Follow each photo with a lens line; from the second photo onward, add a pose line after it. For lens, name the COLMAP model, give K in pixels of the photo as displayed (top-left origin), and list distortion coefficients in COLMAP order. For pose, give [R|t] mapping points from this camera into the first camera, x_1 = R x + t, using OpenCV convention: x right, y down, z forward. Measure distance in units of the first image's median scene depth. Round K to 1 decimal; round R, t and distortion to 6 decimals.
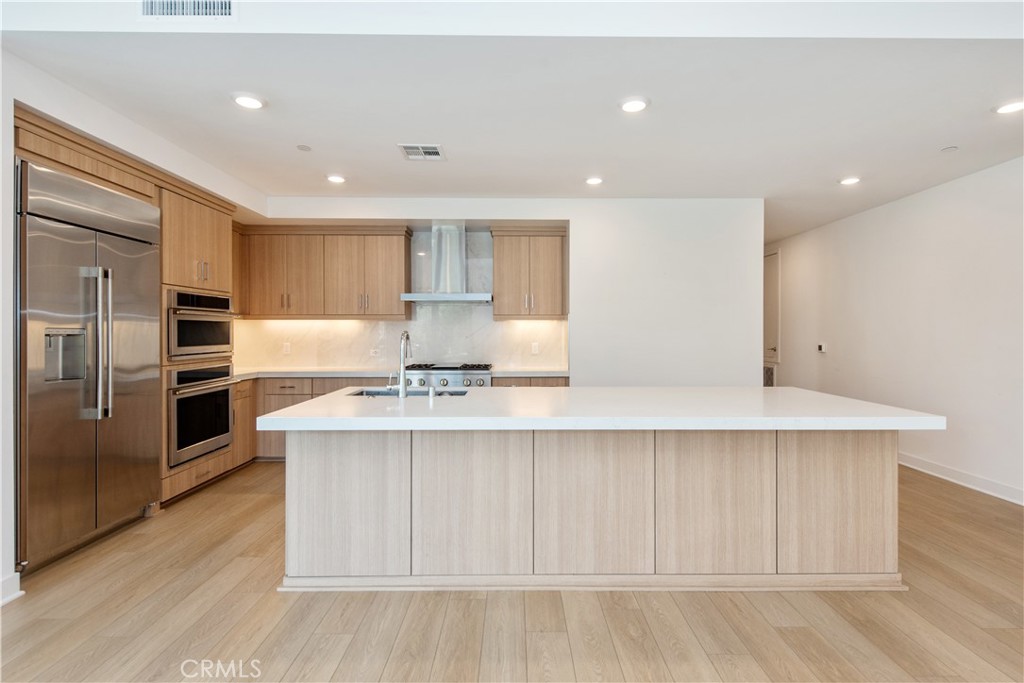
lens RADIAL K [[488.0, 0, 518.2], [0, 488.0, 336.2], [0, 0, 1]] dist [0.003630, 0.000395]
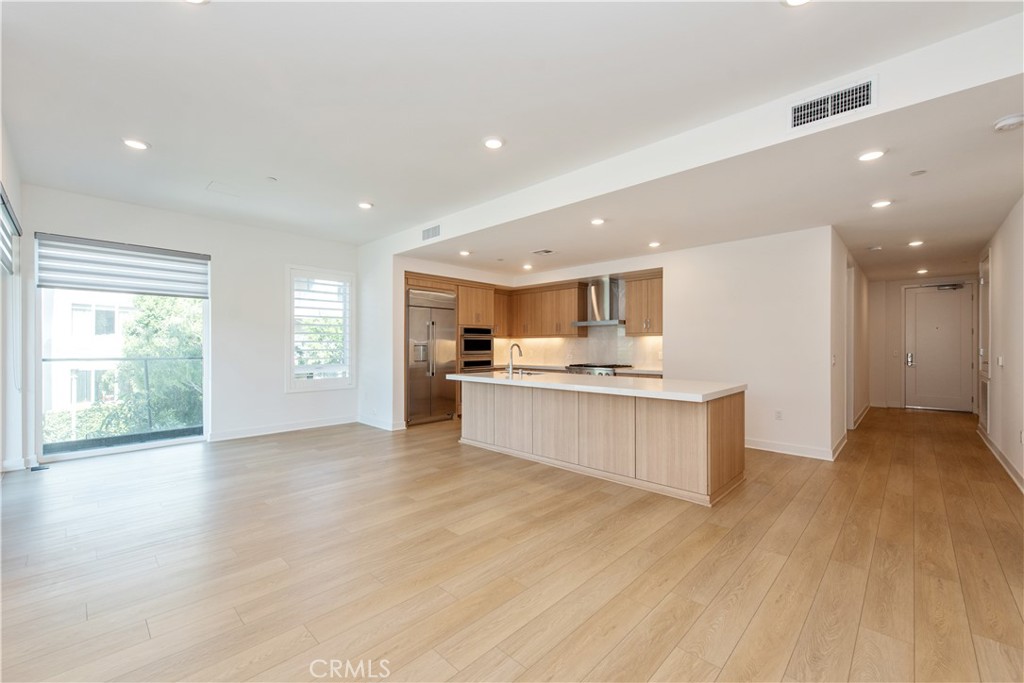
lens RADIAL K [[414.6, 0, 516.6], [0, 414.6, 347.1], [0, 0, 1]] dist [0.010426, -0.000129]
pose [[0.722010, 0.001436, -0.691881, 0.886339], [-0.002947, 0.999995, -0.001000, 0.005439], [0.691876, 0.002761, 0.722011, -0.280408]]
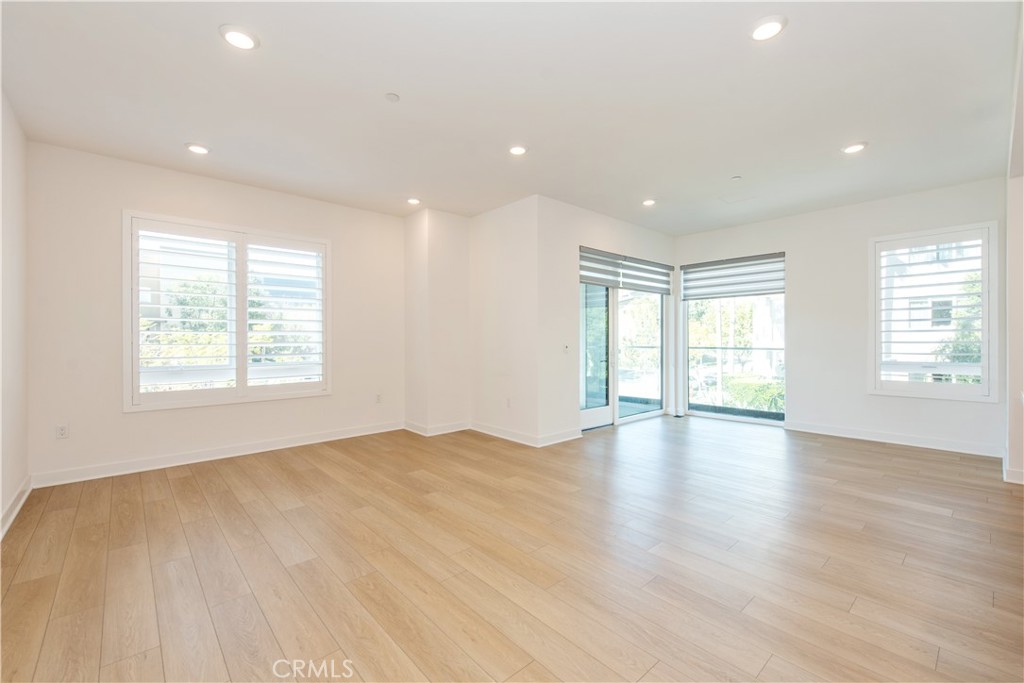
lens RADIAL K [[432.1, 0, 512.0], [0, 432.1, 341.5], [0, 0, 1]] dist [0.000214, 0.000138]
pose [[-0.749560, 0.004689, -0.661920, 0.911034], [0.000531, 0.999979, 0.006482, 0.005952], [0.661936, 0.004508, -0.749547, 0.601324]]
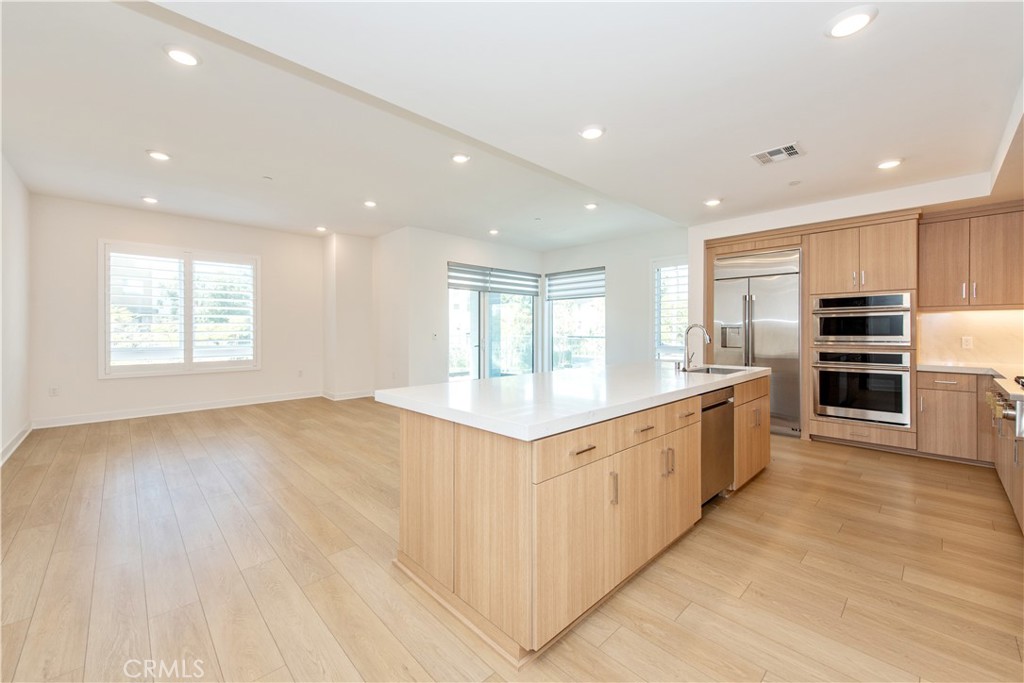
lens RADIAL K [[406.7, 0, 513.0], [0, 406.7, 332.3], [0, 0, 1]] dist [0.002165, 0.000077]
pose [[-0.725726, 0.002101, -0.687981, 0.848301], [-0.003052, 0.999976, 0.006273, 0.007498], [0.687978, 0.006652, -0.725701, 1.268138]]
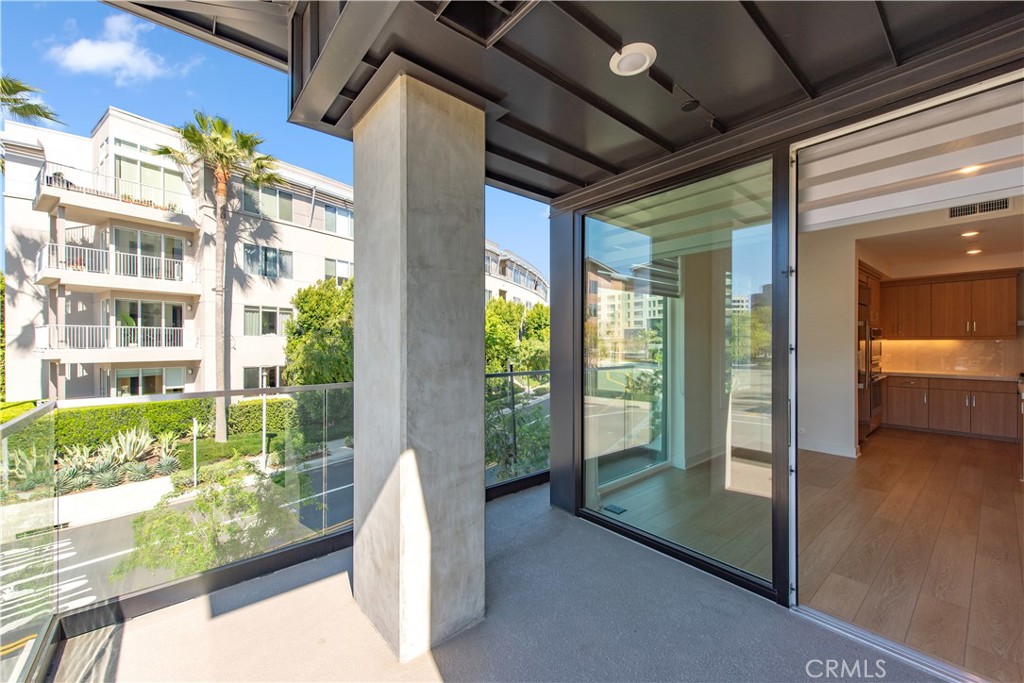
lens RADIAL K [[406.1, 0, 509.8], [0, 406.1, 340.7], [0, 0, 1]] dist [0.001122, -0.000026]
pose [[0.633116, -0.003943, -0.774047, -0.351993], [-0.002519, 0.999971, -0.007155, -0.026817], [0.774053, 0.006480, 0.633087, -1.141439]]
